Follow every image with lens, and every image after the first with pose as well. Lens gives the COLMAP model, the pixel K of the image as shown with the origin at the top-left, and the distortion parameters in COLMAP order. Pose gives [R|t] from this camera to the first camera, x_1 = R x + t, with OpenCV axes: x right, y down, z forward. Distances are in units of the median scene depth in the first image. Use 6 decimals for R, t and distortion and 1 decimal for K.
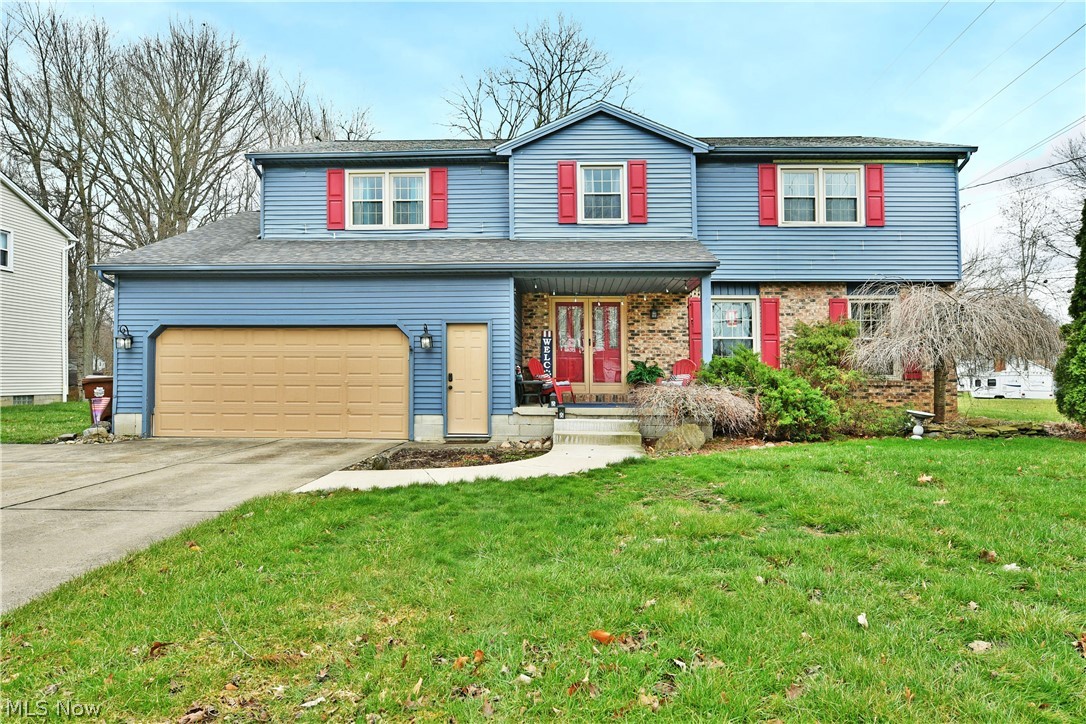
lens RADIAL K [[635.7, 0, 543.0], [0, 635.7, 326.2], [0, 0, 1]] dist [-0.004773, -0.000878]
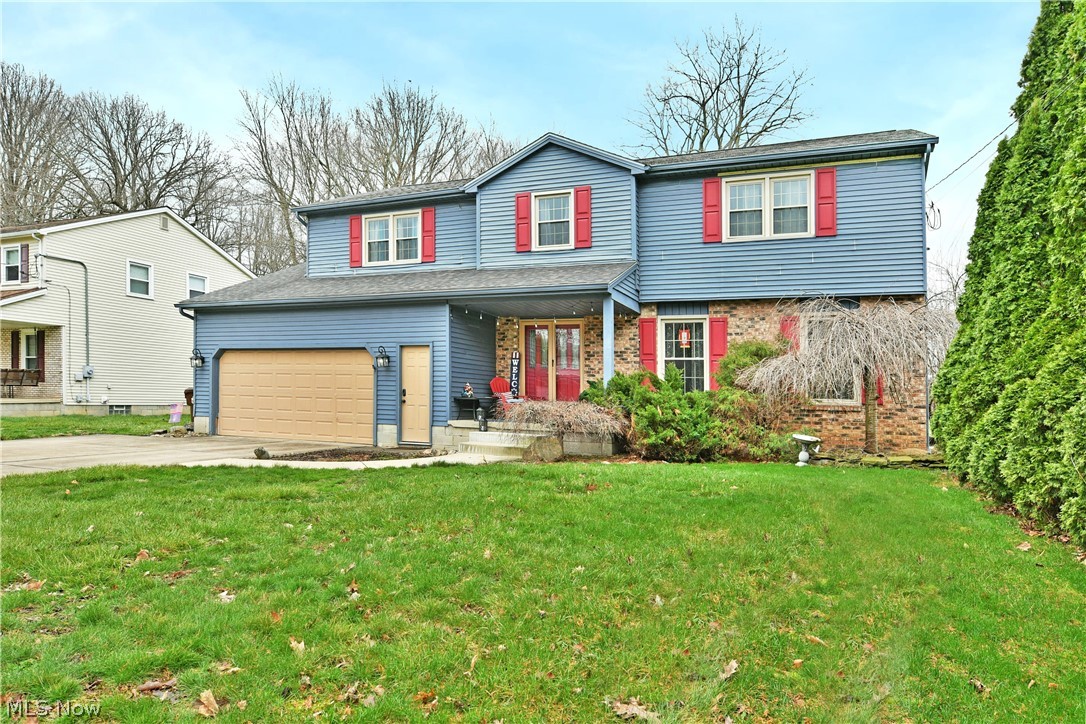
lens RADIAL K [[647.3, 0, 541.1], [0, 647.3, 362.0], [0, 0, 1]] dist [-0.000192, -0.000284]
pose [[0.941397, 0.001330, -0.337297, 0.441390], [0.004080, 0.999874, 0.015330, 0.007515], [0.337275, -0.015808, 0.941274, -0.017245]]
